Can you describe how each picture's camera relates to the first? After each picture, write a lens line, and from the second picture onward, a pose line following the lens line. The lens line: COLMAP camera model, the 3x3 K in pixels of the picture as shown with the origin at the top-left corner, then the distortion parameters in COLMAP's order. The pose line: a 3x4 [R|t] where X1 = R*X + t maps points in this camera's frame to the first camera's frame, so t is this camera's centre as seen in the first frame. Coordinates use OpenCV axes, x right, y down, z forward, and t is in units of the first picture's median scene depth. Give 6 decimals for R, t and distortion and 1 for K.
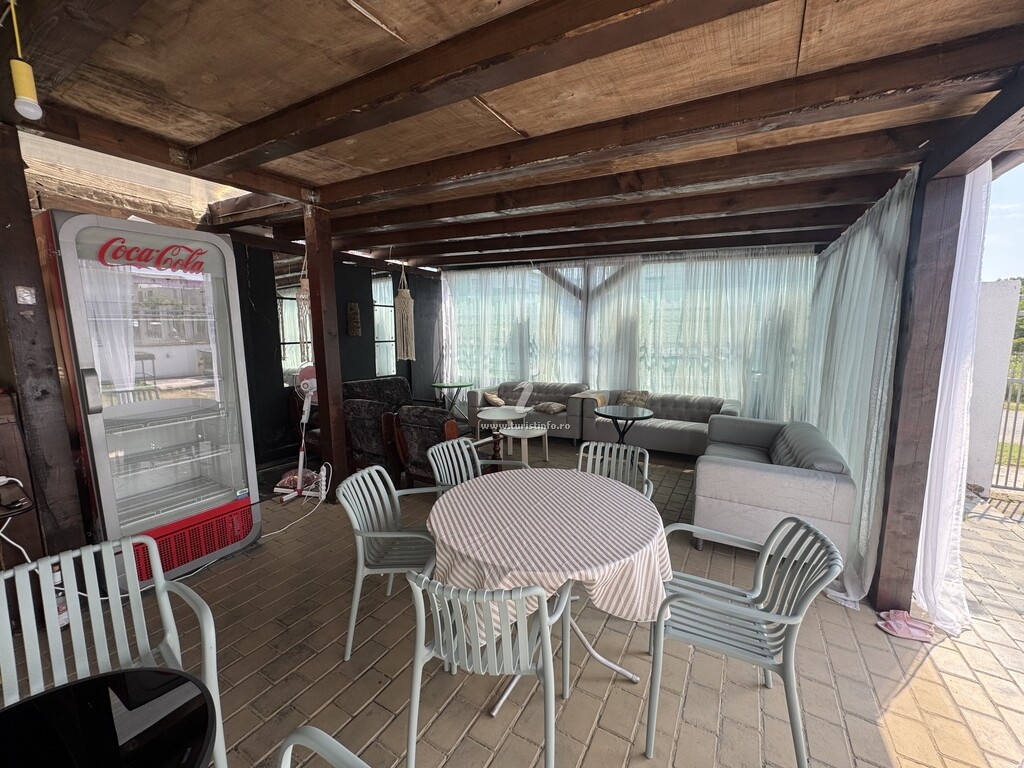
lens RADIAL K [[406.9, 0, 512.0], [0, 406.9, 384.0], [0, 0, 1]] dist [0.001256, 0.000149]
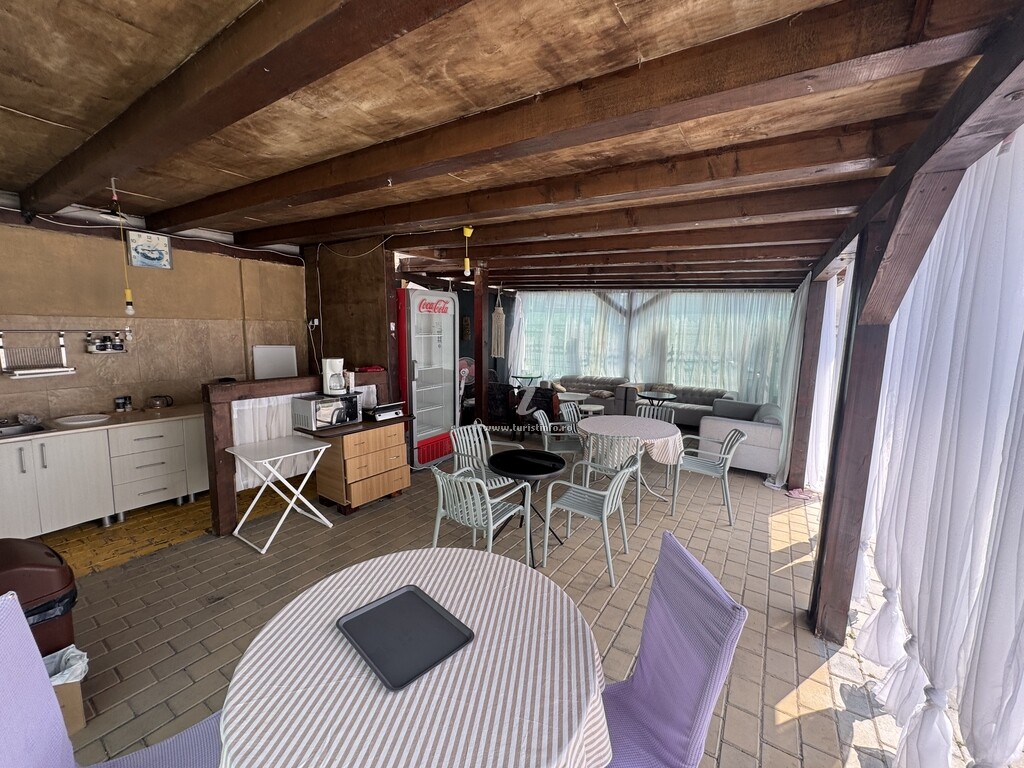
lens RADIAL K [[408.5, 0, 512.0], [0, 408.5, 384.0], [0, 0, 1]] dist [-0.000521, -0.000023]
pose [[0.998522, 0.028442, -0.046319, -0.162002], [-0.028149, 0.999579, 0.006974, 0.023952], [0.046498, -0.005660, 0.998902, -0.452922]]
